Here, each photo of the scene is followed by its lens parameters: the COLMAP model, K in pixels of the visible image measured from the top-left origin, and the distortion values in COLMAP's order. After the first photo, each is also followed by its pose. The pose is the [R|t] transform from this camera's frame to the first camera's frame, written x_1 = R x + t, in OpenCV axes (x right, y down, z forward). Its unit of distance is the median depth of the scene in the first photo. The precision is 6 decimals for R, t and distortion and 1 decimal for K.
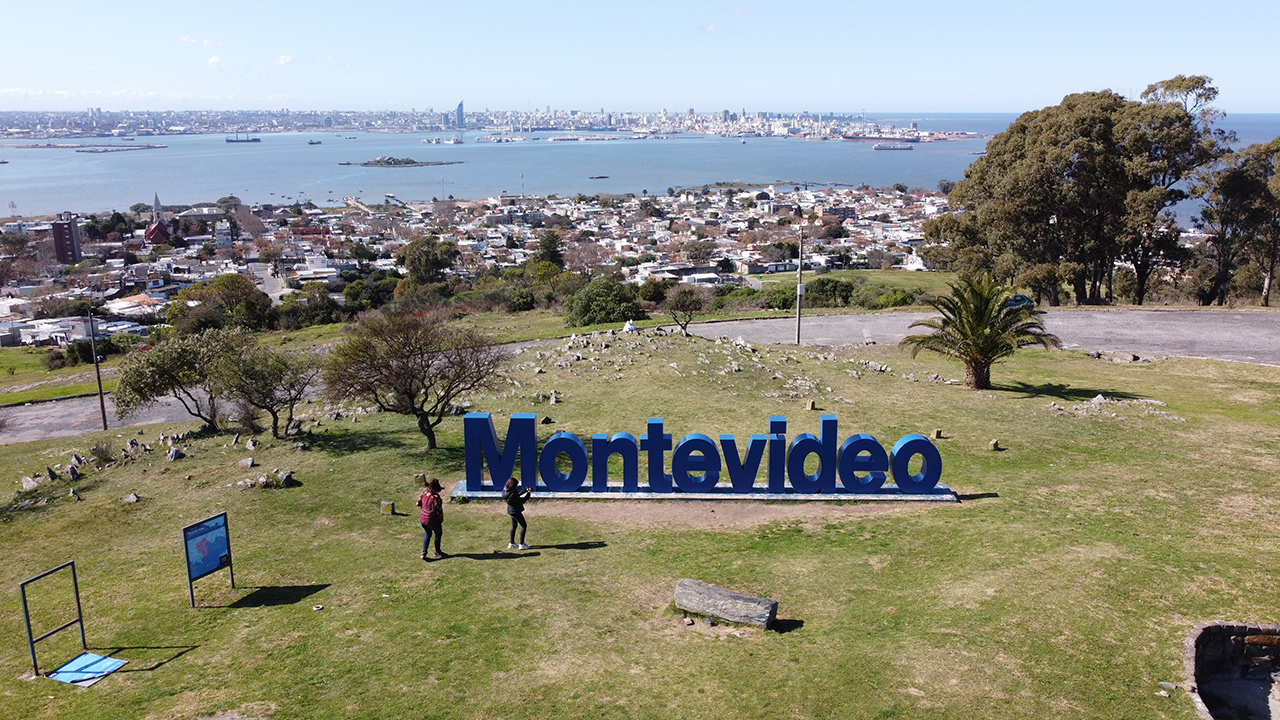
lens RADIAL K [[960.2, 0, 651.6], [0, 960.2, 359.3], [0, 0, 1]] dist [0.021672, -0.007497]
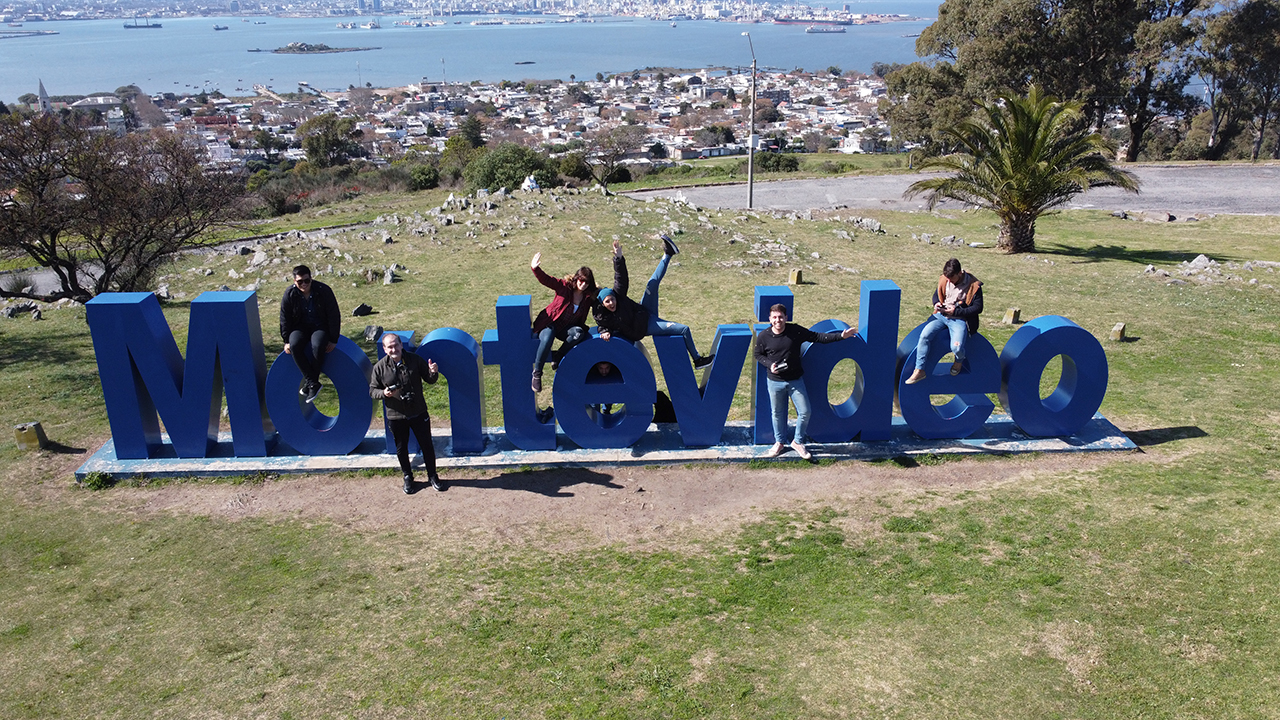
lens RADIAL K [[960.2, 0, 640.4], [0, 960.2, 356.3], [0, 0, 1]] dist [0.021672, -0.007497]
pose [[0.998173, -0.025981, 0.054541, 0.016076], [0.019952, 0.993916, 0.108320, 0.017263], [-0.057023, -0.107034, 0.992619, 0.218992]]
